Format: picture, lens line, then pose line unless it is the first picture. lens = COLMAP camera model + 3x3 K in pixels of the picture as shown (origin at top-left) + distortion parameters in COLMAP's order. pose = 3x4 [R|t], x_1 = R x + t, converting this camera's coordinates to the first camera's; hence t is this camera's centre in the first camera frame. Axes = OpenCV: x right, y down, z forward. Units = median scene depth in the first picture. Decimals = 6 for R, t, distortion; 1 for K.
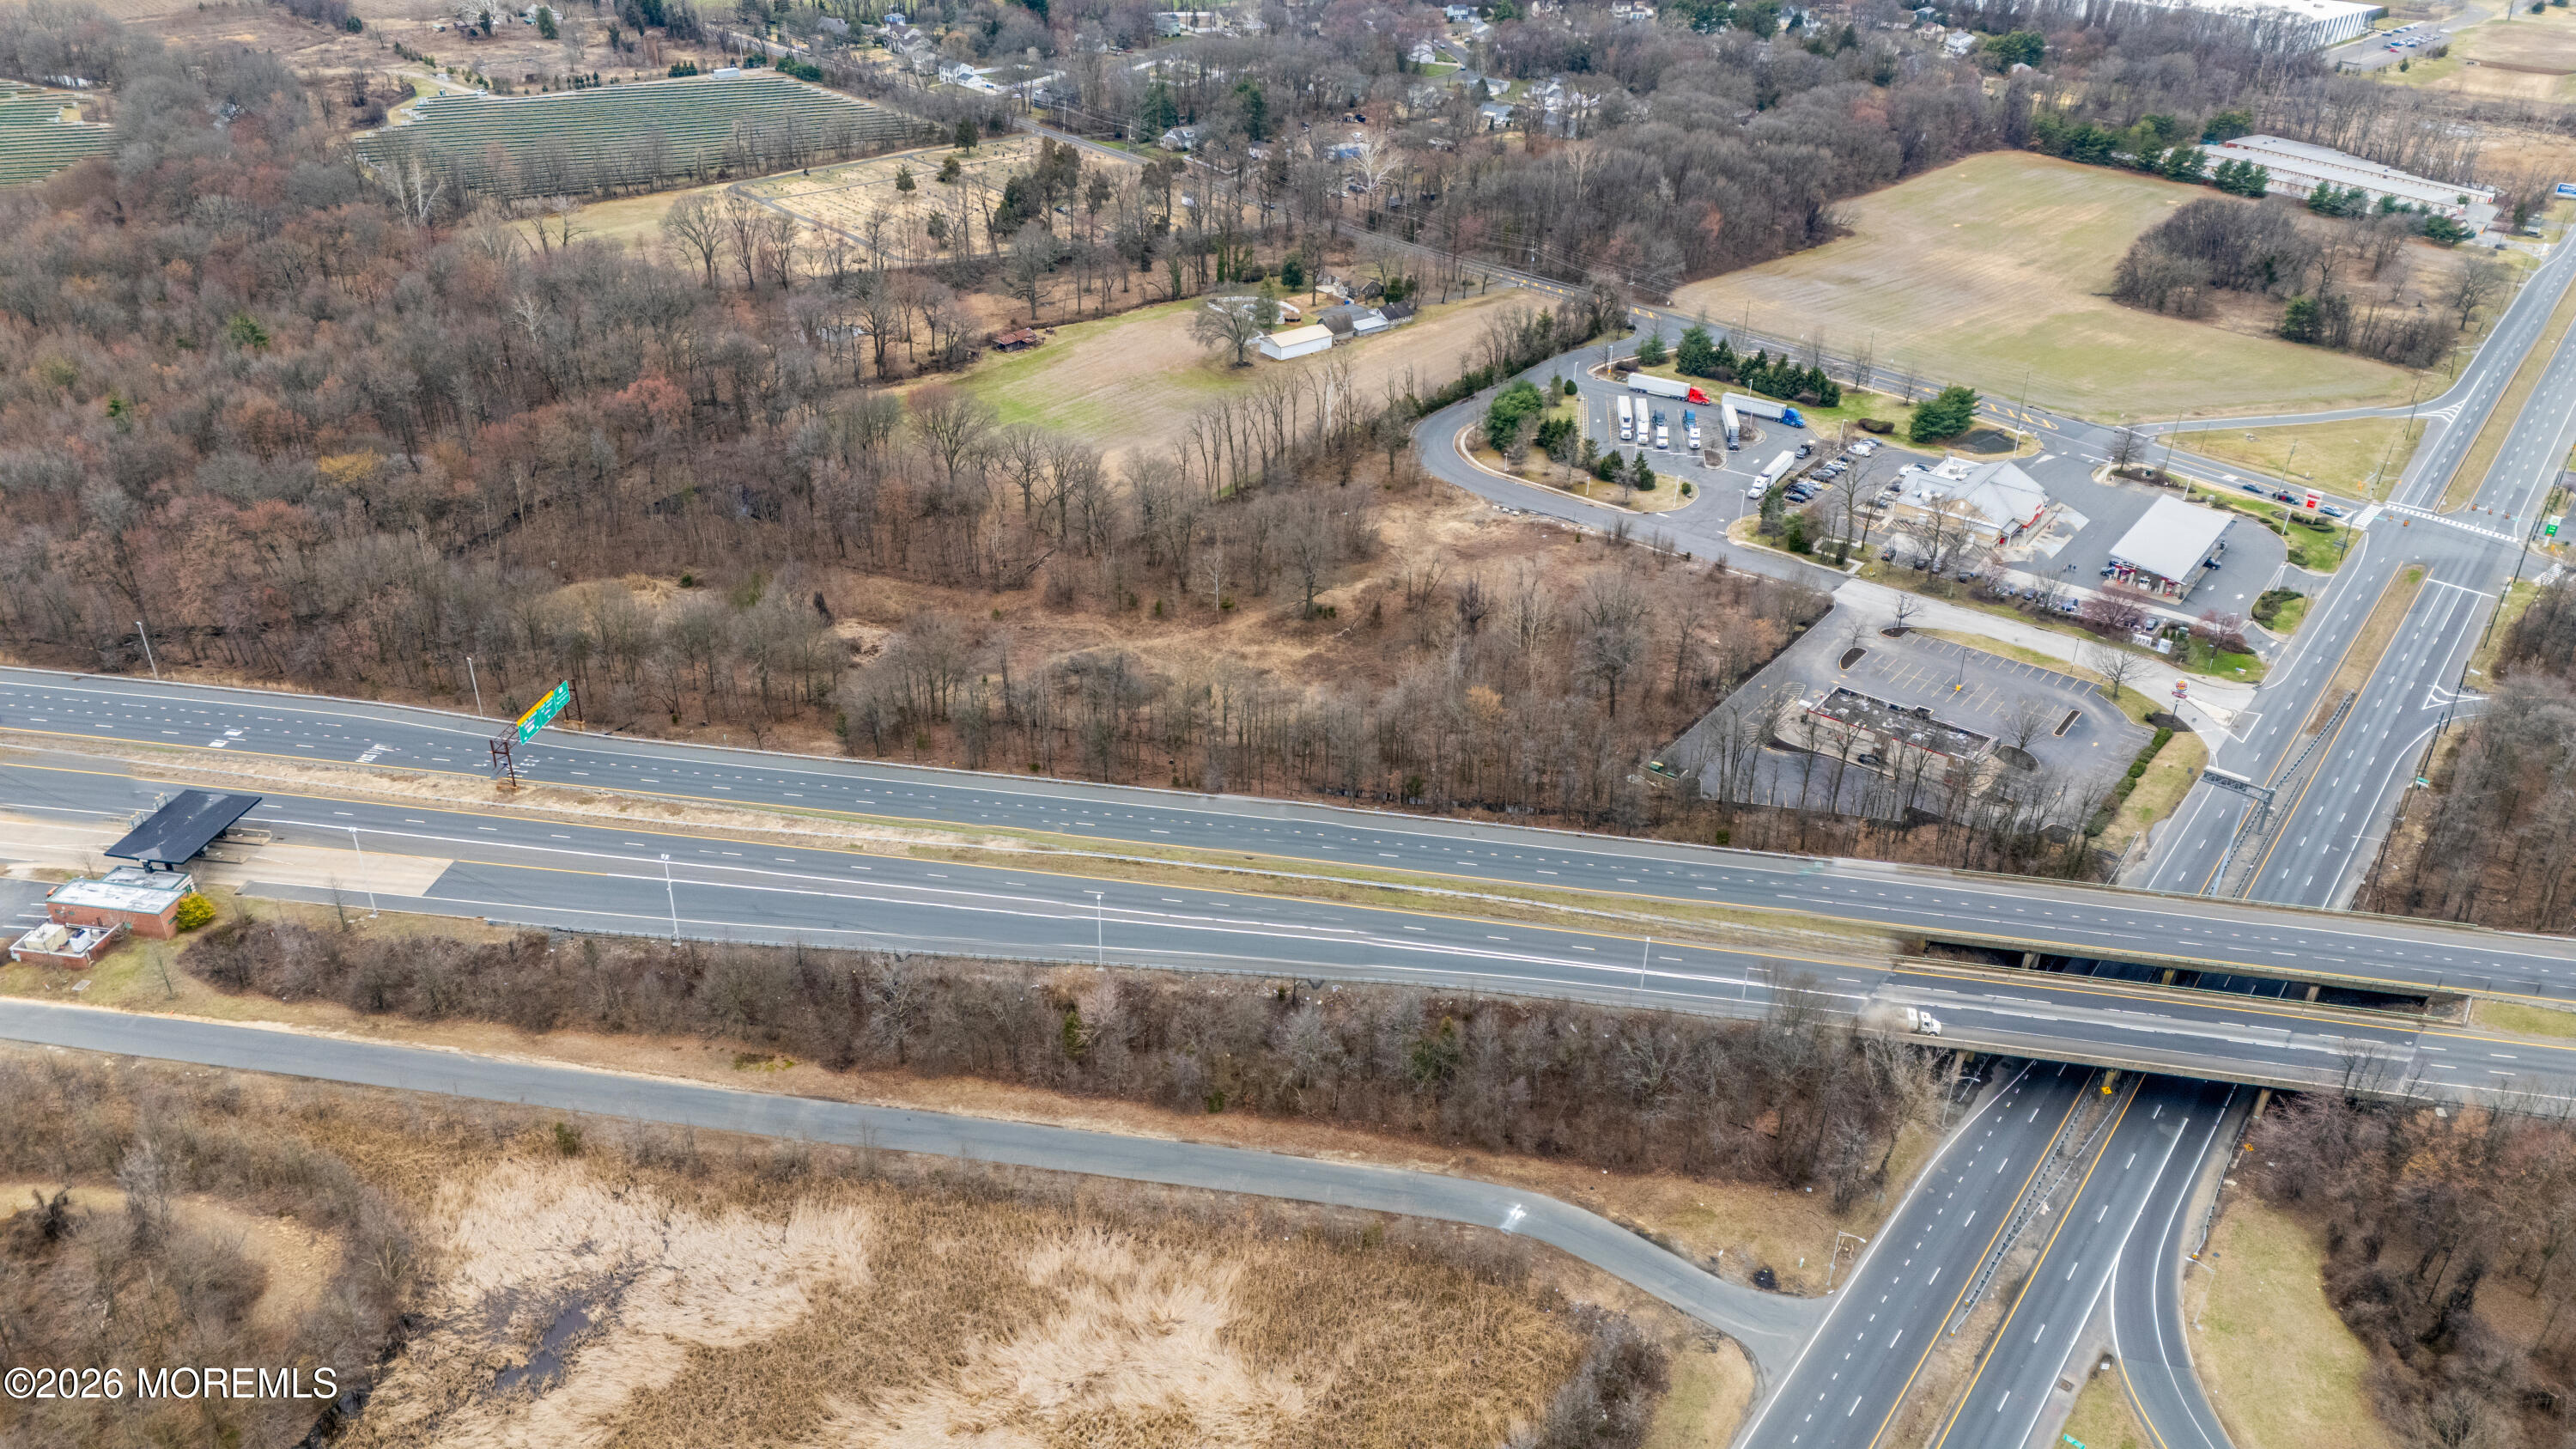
lens RADIAL K [[1863.1, 0, 1288.0], [0, 1863.1, 724.5], [0, 0, 1]] dist [0.168068, -0.349696]
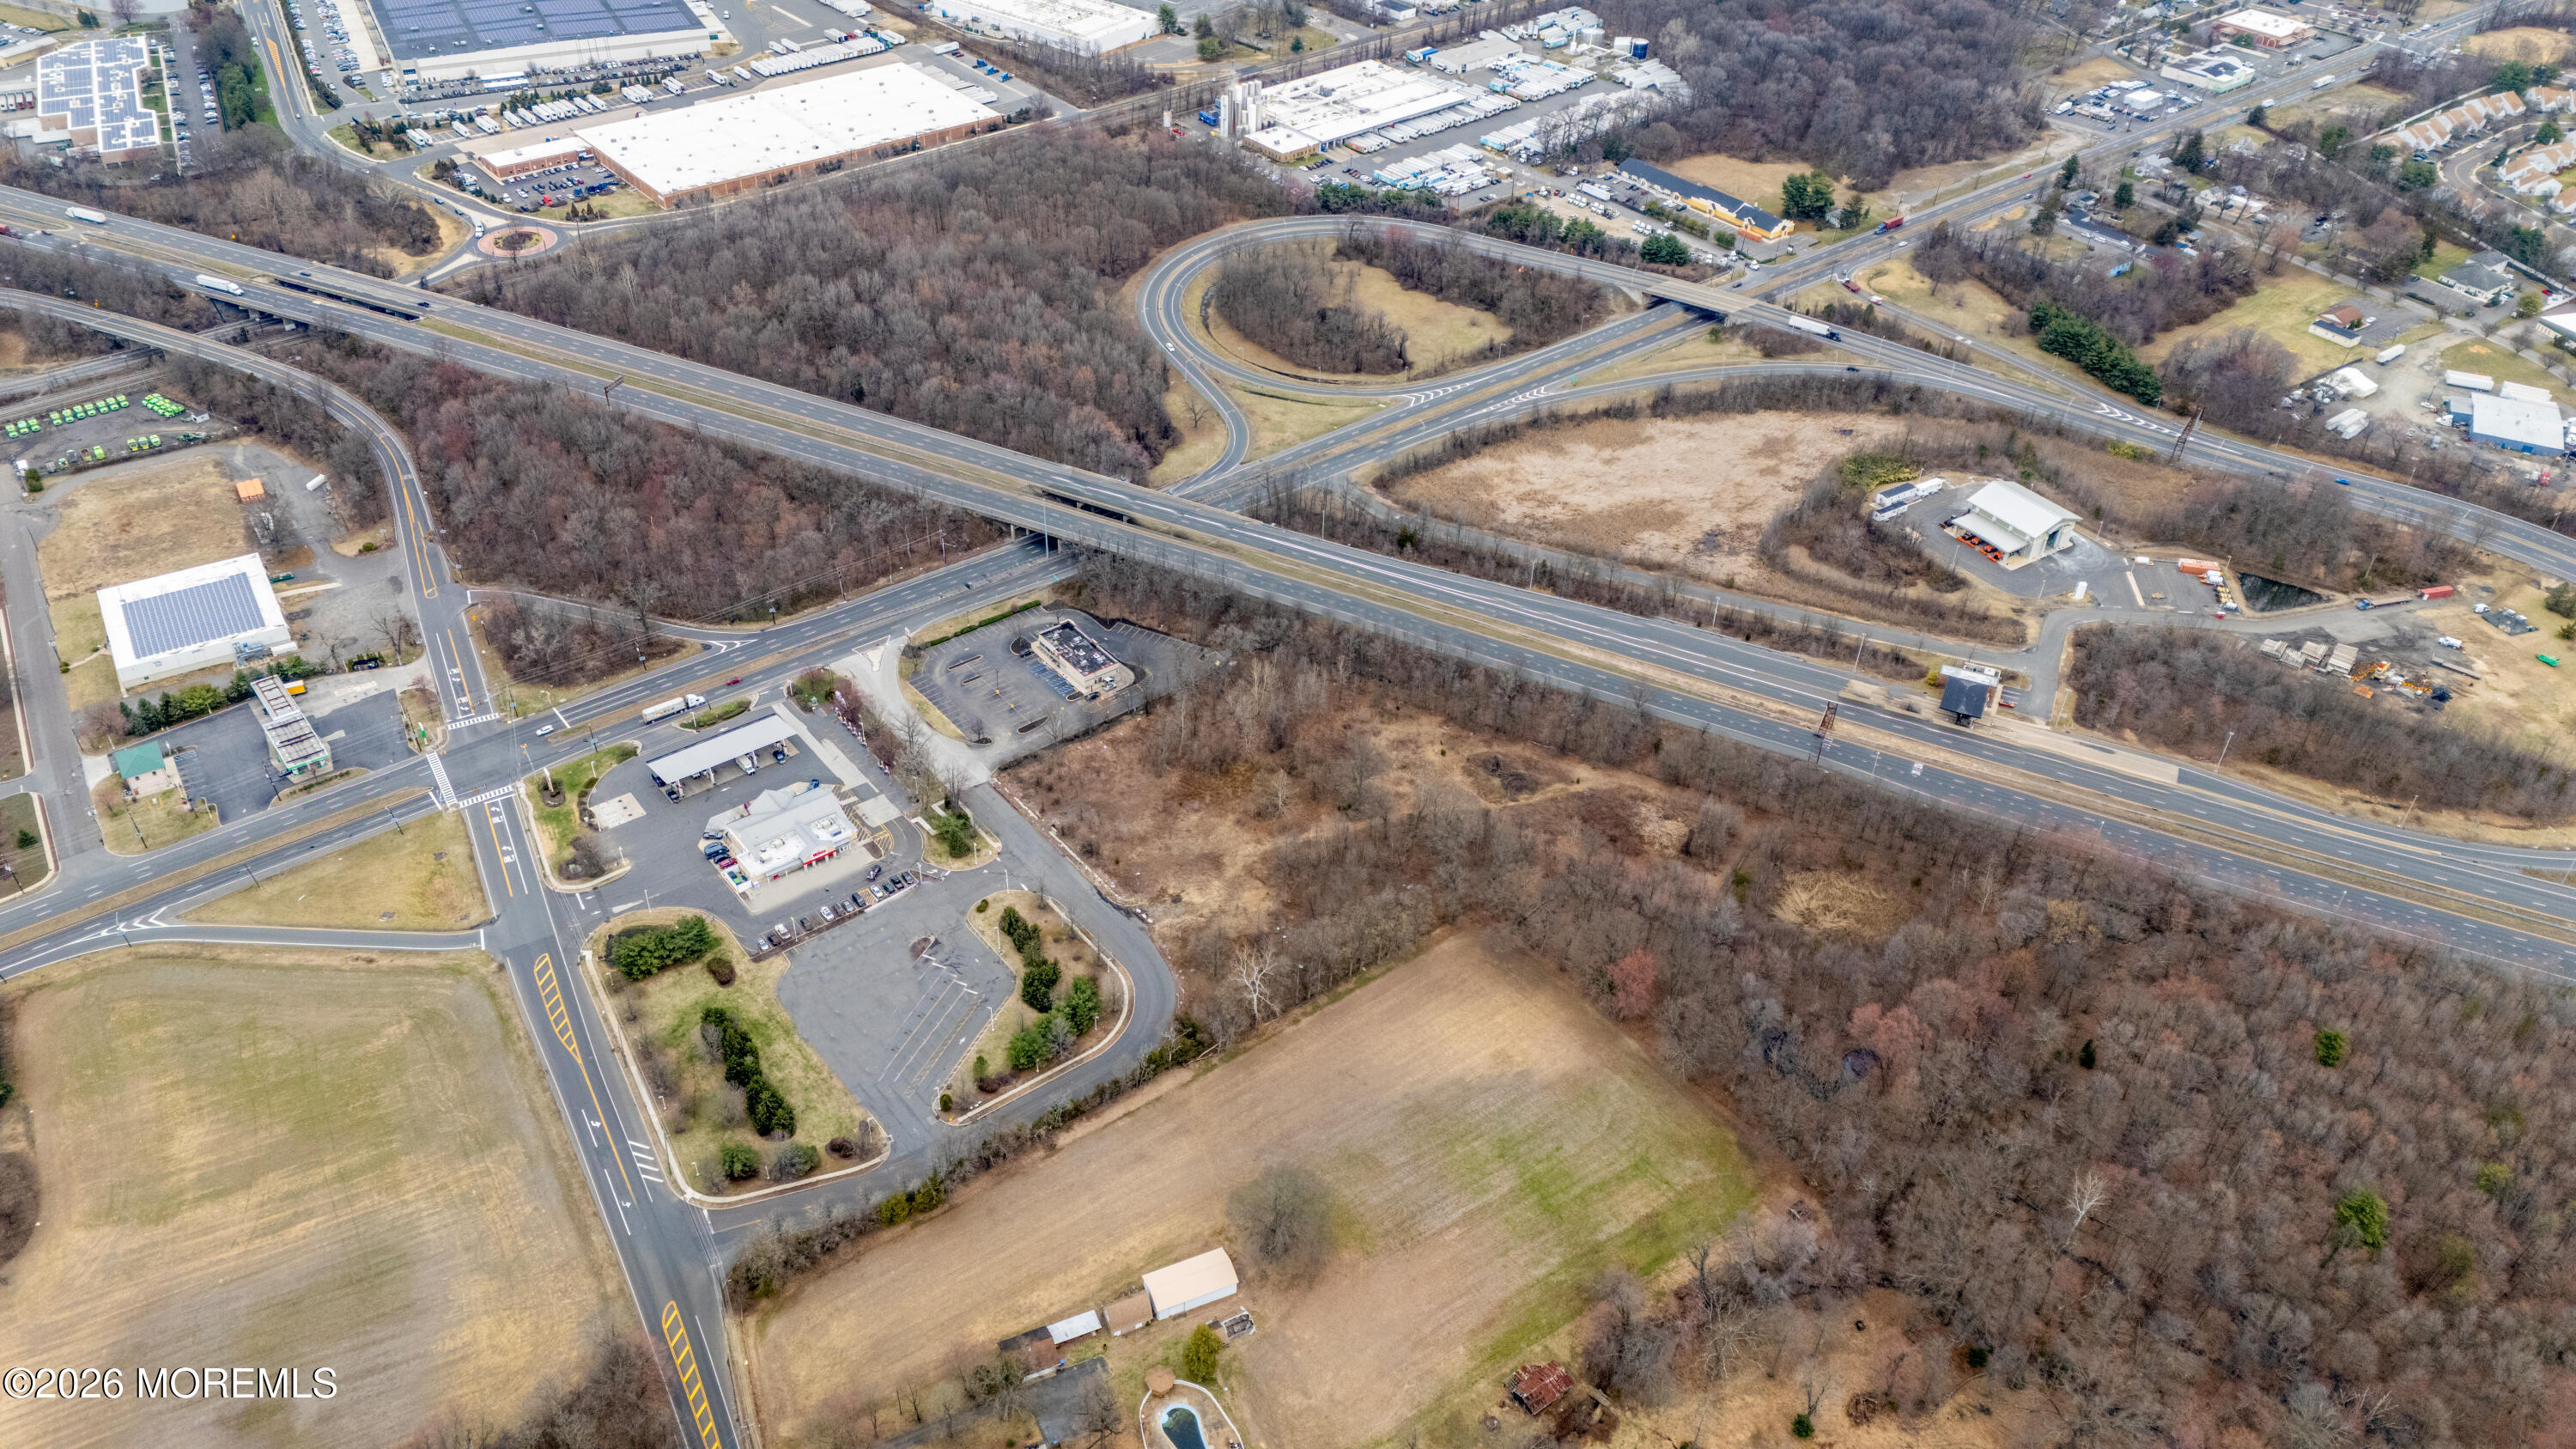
lens RADIAL K [[1863.1, 0, 1288.0], [0, 1863.1, 724.5], [0, 0, 1]] dist [0.168068, -0.349696]
pose [[-0.964880, -0.192500, 0.178745, -0.228365], [0.090303, 0.395909, 0.913839, -1.754127], [-0.246681, 0.897886, -0.364621, 1.835287]]
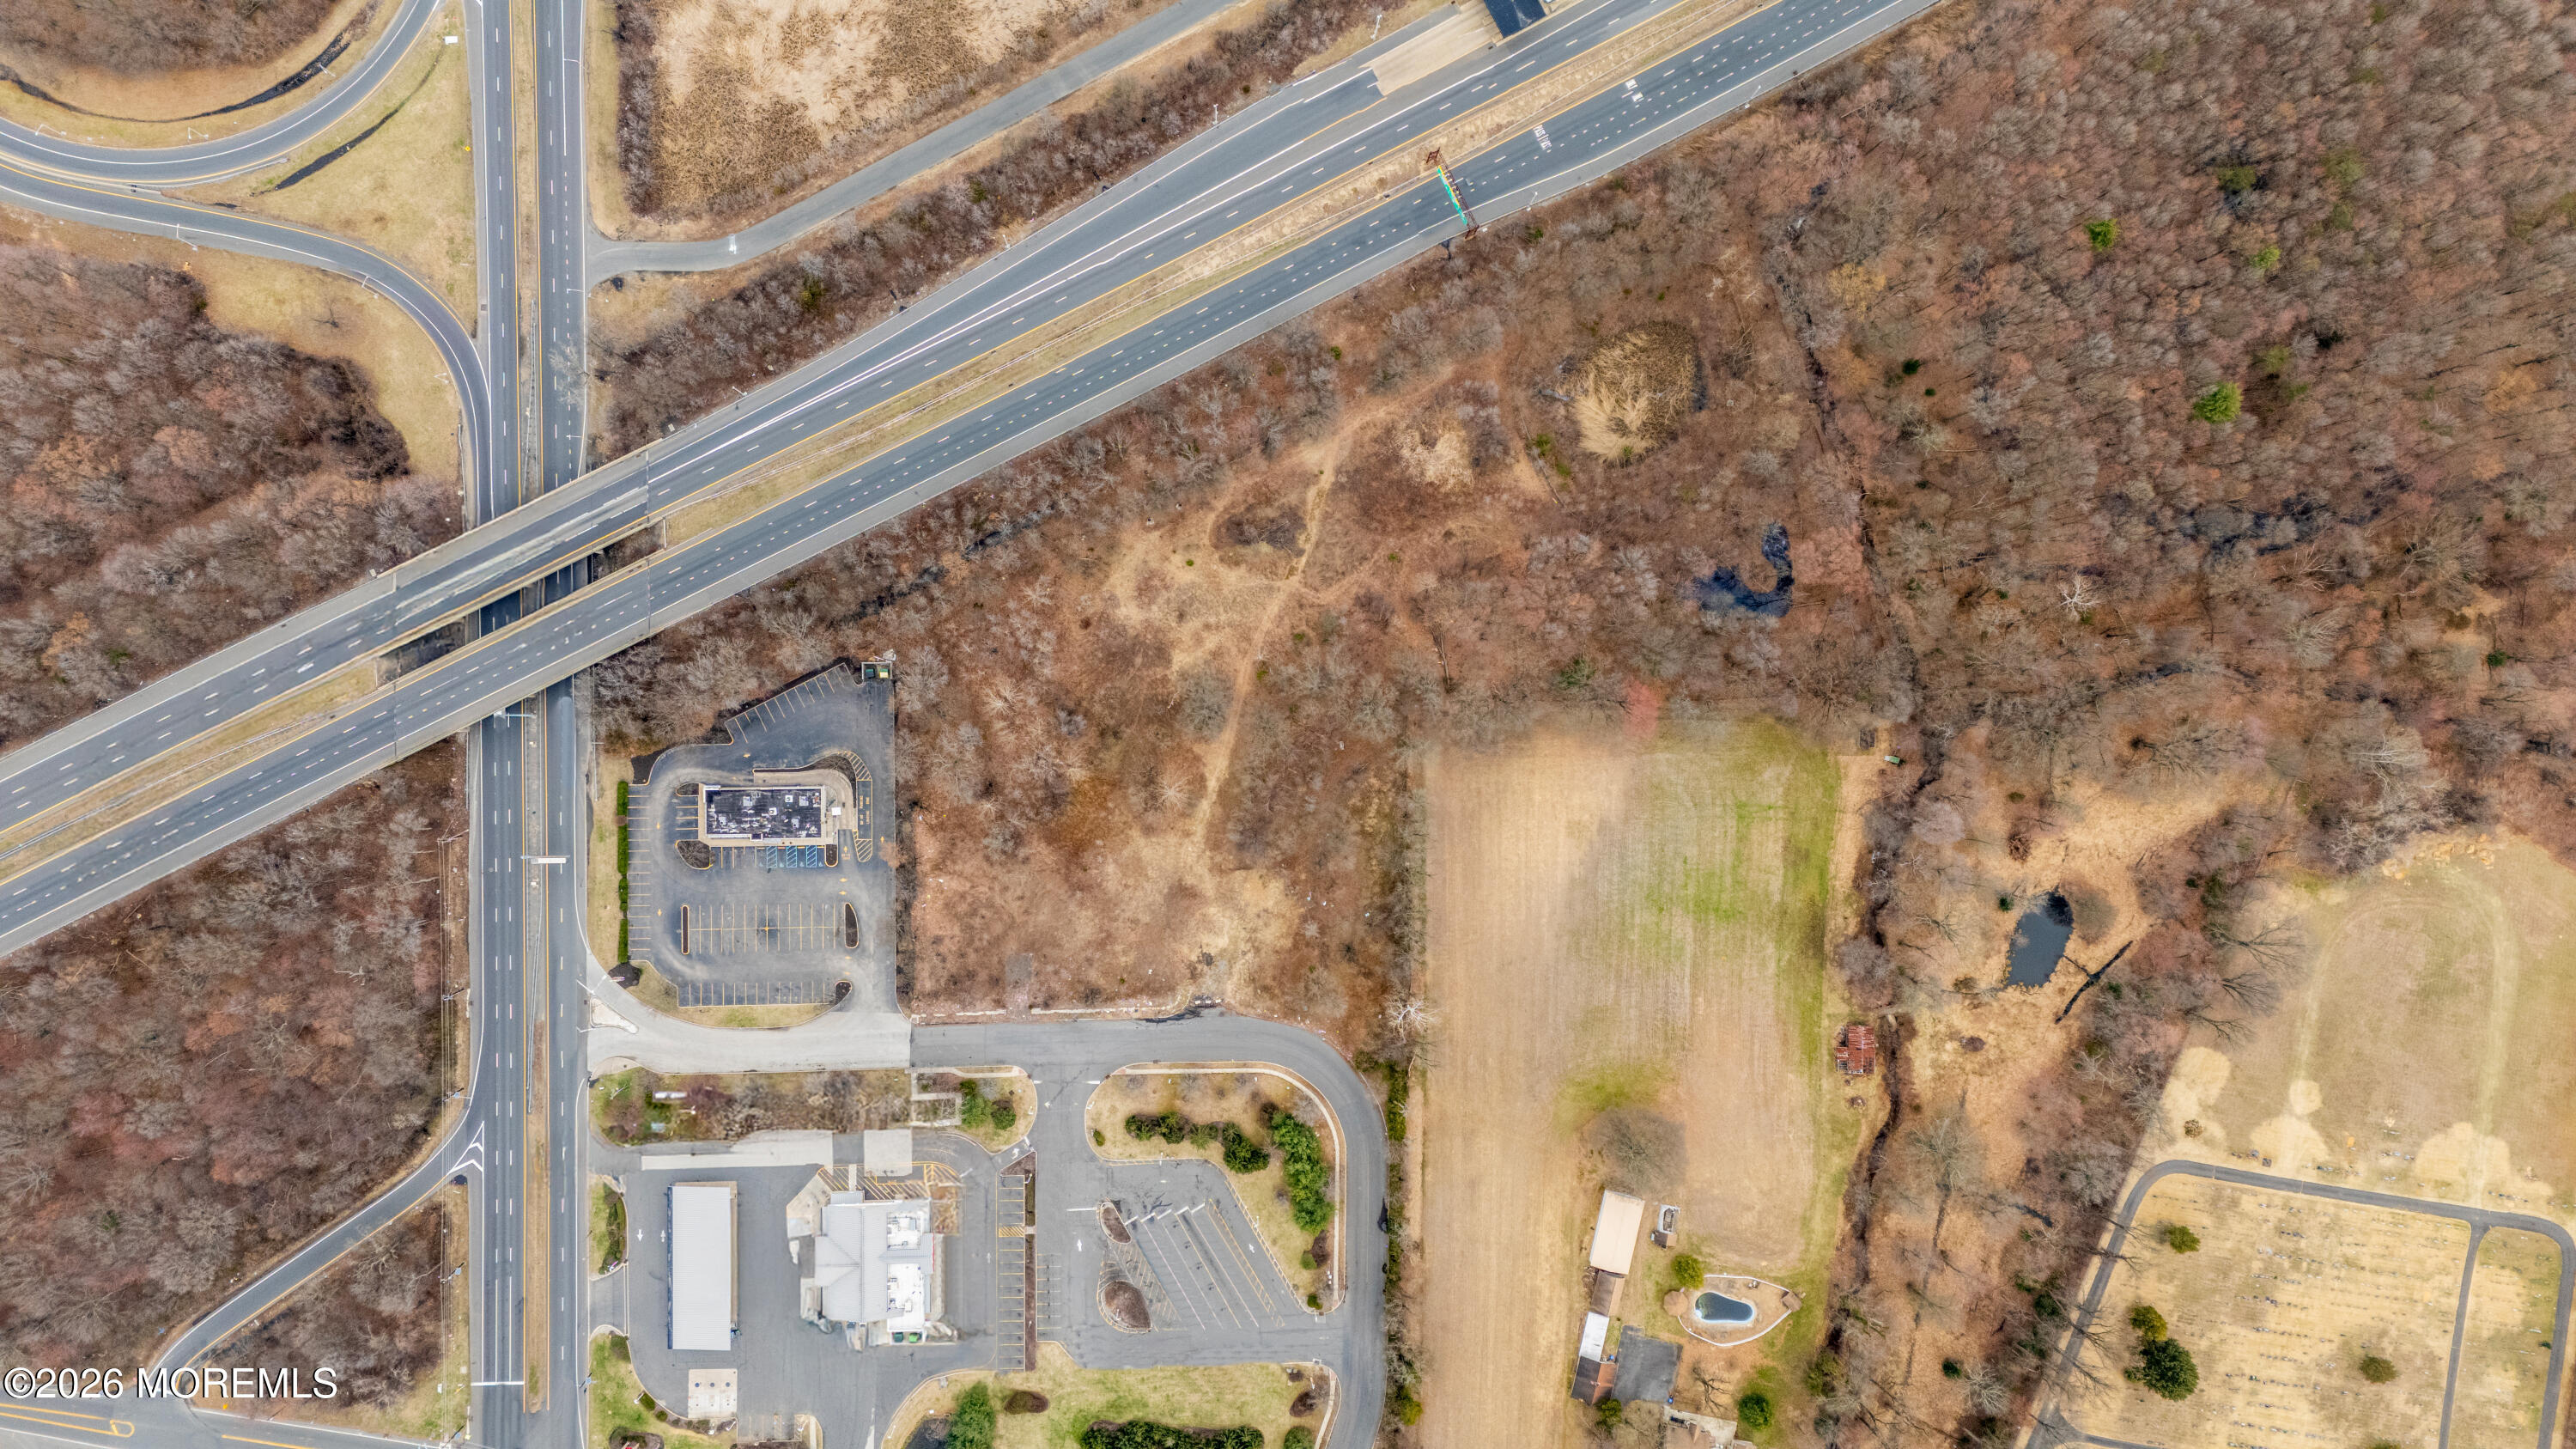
lens RADIAL K [[1863.1, 0, 1288.0], [0, 1863.1, 724.5], [0, 0, 1]] dist [0.168068, -0.349696]
pose [[-0.793024, 0.606694, -0.055100, 0.054609], [-0.351600, -0.381962, 0.854683, -1.452531], [0.497485, 0.697157, 0.516218, 0.459251]]
